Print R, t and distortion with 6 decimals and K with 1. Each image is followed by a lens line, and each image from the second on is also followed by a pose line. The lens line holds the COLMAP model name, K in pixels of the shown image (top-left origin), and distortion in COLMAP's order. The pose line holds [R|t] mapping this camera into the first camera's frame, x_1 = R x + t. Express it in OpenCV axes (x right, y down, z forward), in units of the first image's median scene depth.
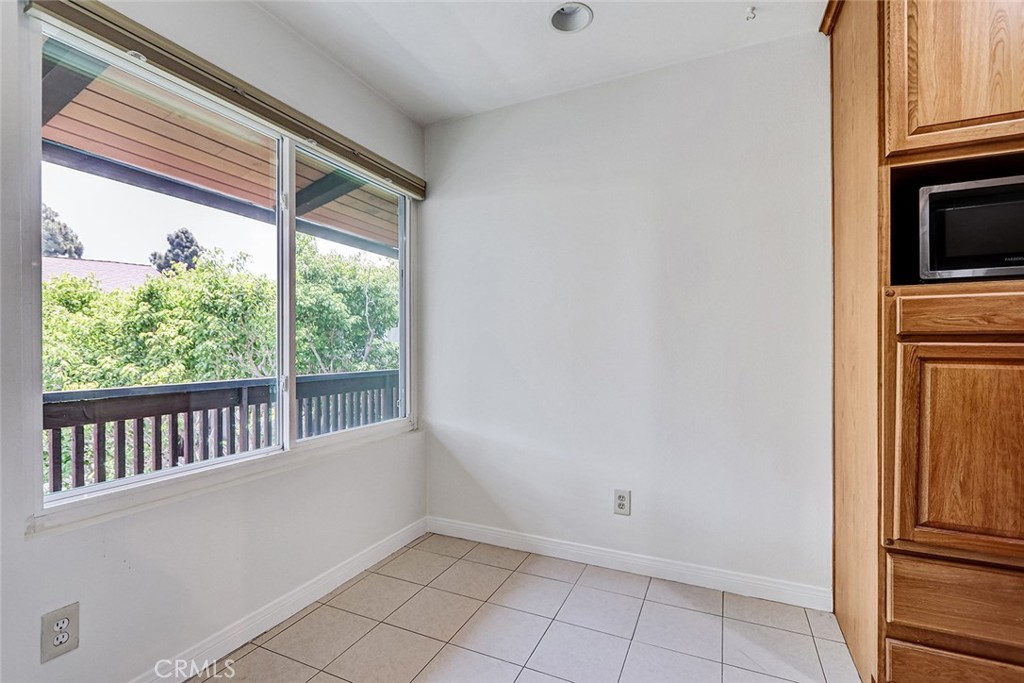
lens RADIAL K [[477.2, 0, 505.0], [0, 477.2, 347.7], [0, 0, 1]] dist [0.009520, 0.000019]
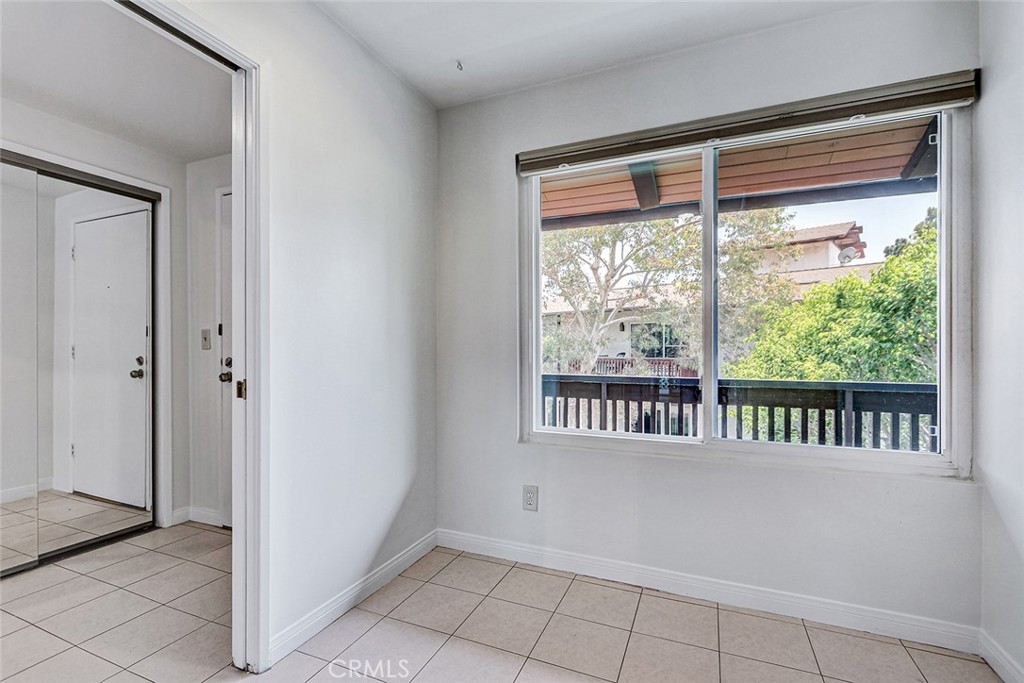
lens RADIAL K [[473.7, 0, 495.6], [0, 473.7, 344.8], [0, 0, 1]] dist [-0.002021, 0.000069]
pose [[0.007438, -0.004116, -0.999964, 0.220701], [0.002992, 0.999987, -0.004093, -0.000100], [0.999968, -0.002961, 0.007451, 0.204794]]
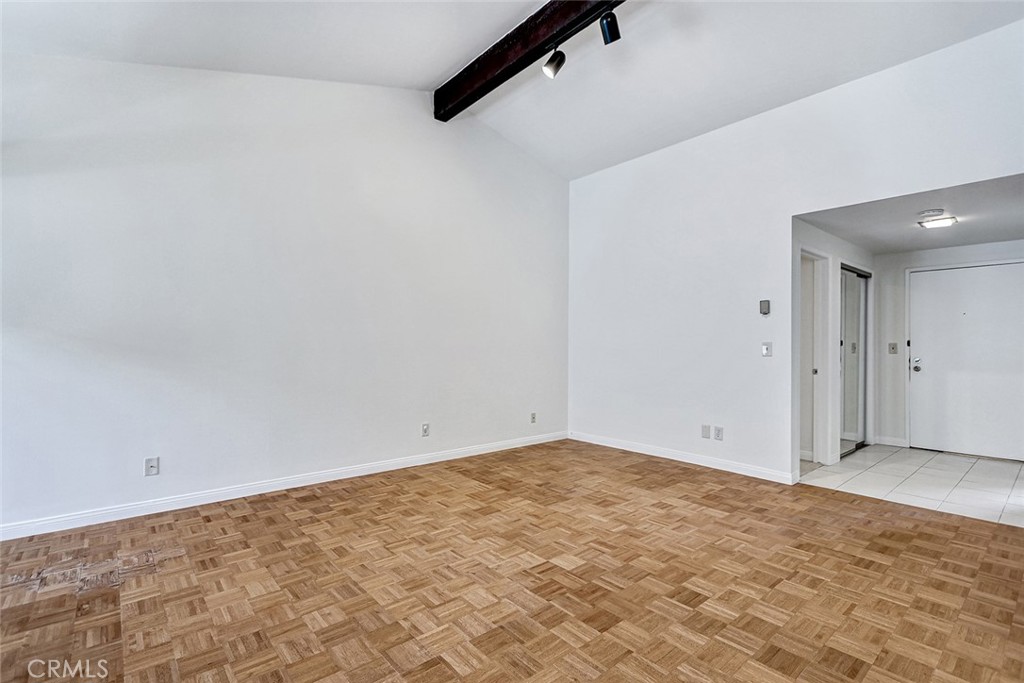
lens RADIAL K [[477.2, 0, 505.0], [0, 477.2, 347.7], [0, 0, 1]] dist [0.009520, 0.000019]
pose [[-0.436828, 0.006147, -0.899524, 0.983135], [-0.000493, 0.999975, 0.007072, -0.018028], [0.899545, 0.003533, -0.436814, -0.429695]]
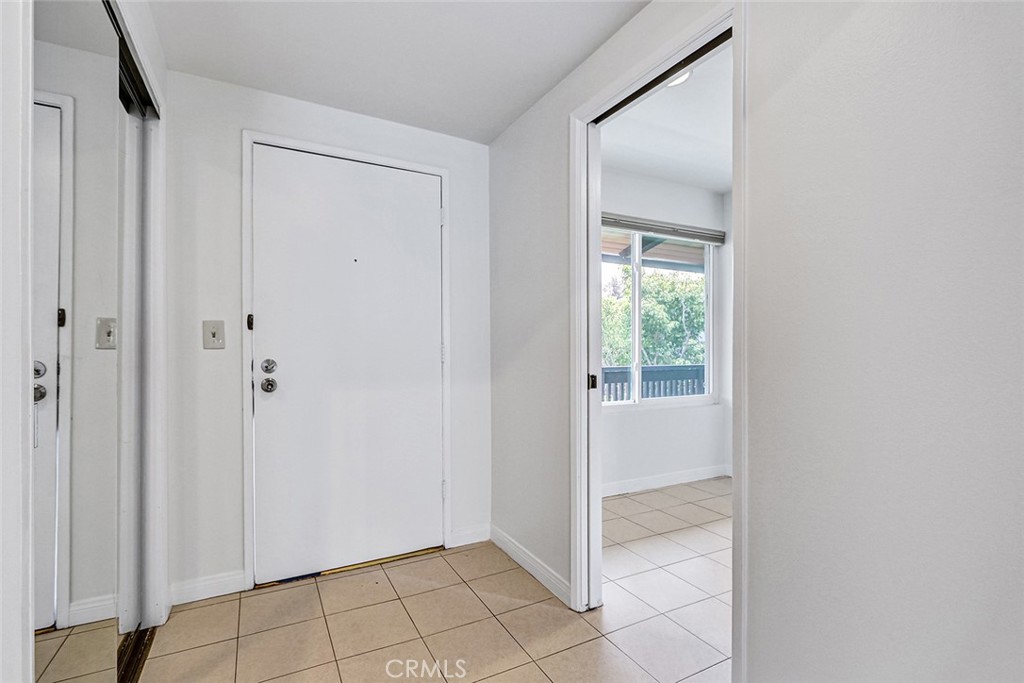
lens RADIAL K [[473.7, 0, 495.6], [0, 473.7, 344.8], [0, 0, 1]] dist [-0.002021, 0.000069]
pose [[0.788597, 0.000794, -0.614910, 0.087670], [-0.002678, 0.999994, -0.002144, -0.001387], [0.614904, 0.003337, 0.788595, -0.287923]]
